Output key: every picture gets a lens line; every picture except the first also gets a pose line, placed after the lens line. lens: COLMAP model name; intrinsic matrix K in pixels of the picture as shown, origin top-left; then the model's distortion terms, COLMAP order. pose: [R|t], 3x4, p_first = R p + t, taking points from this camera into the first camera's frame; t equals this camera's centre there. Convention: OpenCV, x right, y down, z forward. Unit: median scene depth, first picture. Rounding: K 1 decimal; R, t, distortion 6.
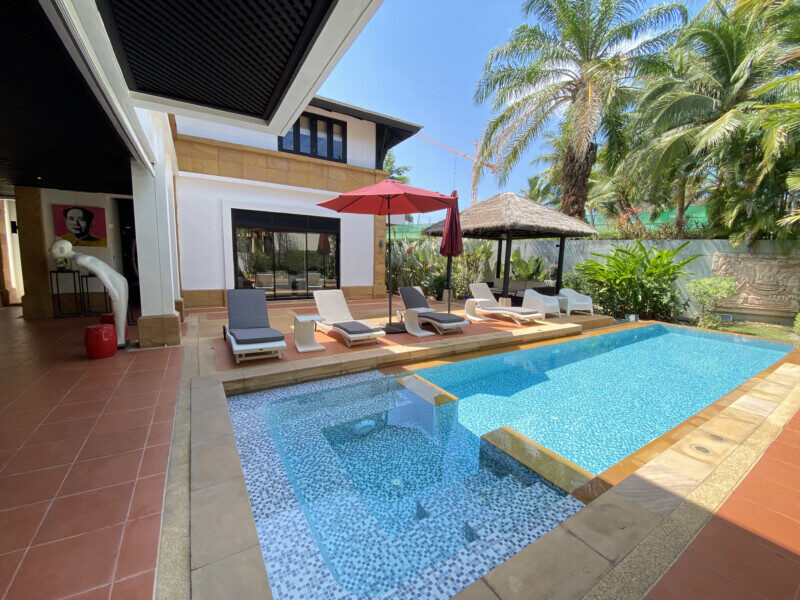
lens RADIAL K [[324.0, 0, 397.9], [0, 324.0, 303.3], [0, 0, 1]] dist [0.028515, -0.025465]
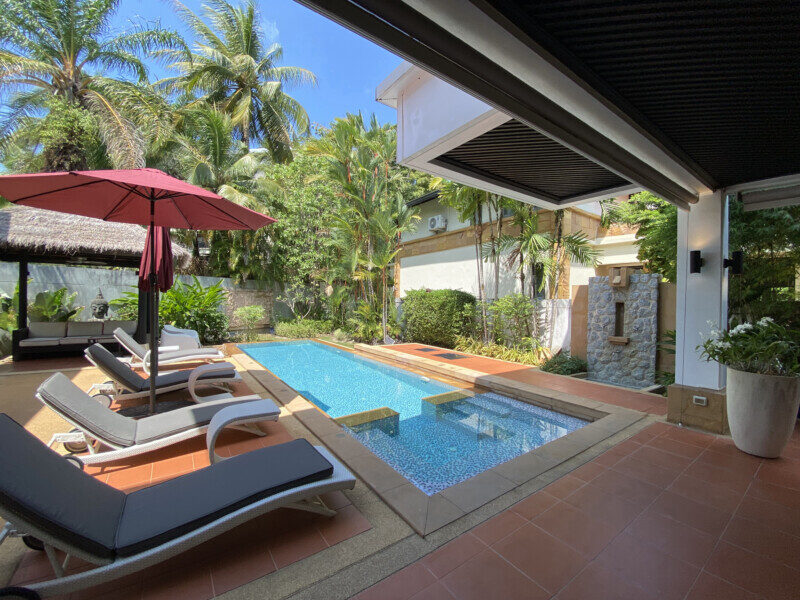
lens RADIAL K [[324.0, 0, 397.9], [0, 324.0, 303.3], [0, 0, 1]] dist [0.028515, -0.025465]
pose [[-0.071343, -0.035174, 0.996831, -0.443969], [0.115906, 0.992316, 0.043310, -0.066075], [-0.990695, 0.118628, -0.066718, 0.390140]]
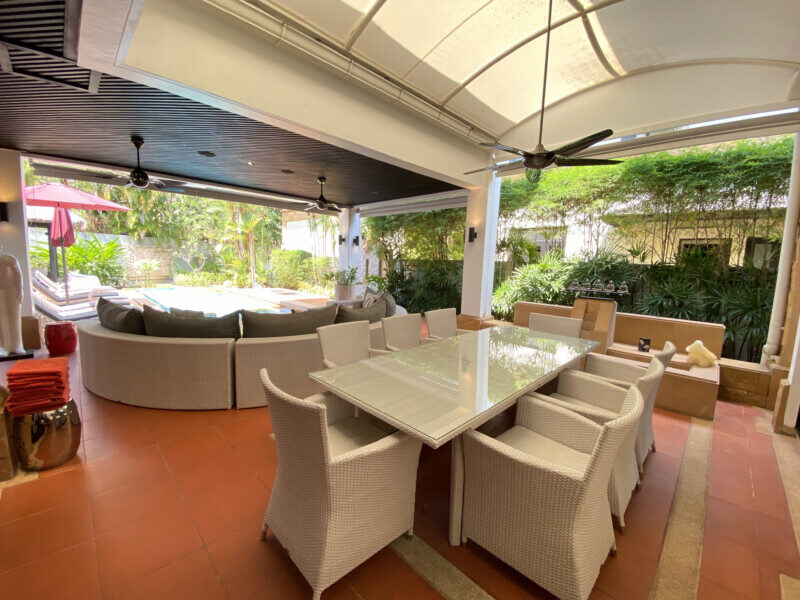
lens RADIAL K [[331.4, 0, 404.0], [0, 331.4, 299.4], [0, 0, 1]] dist [-0.014488, -0.000111]
pose [[-0.248675, -0.142693, 0.958018, -0.966508], [0.088061, 0.981662, 0.169073, -0.036787], [-0.964575, 0.126408, -0.231549, 0.083253]]
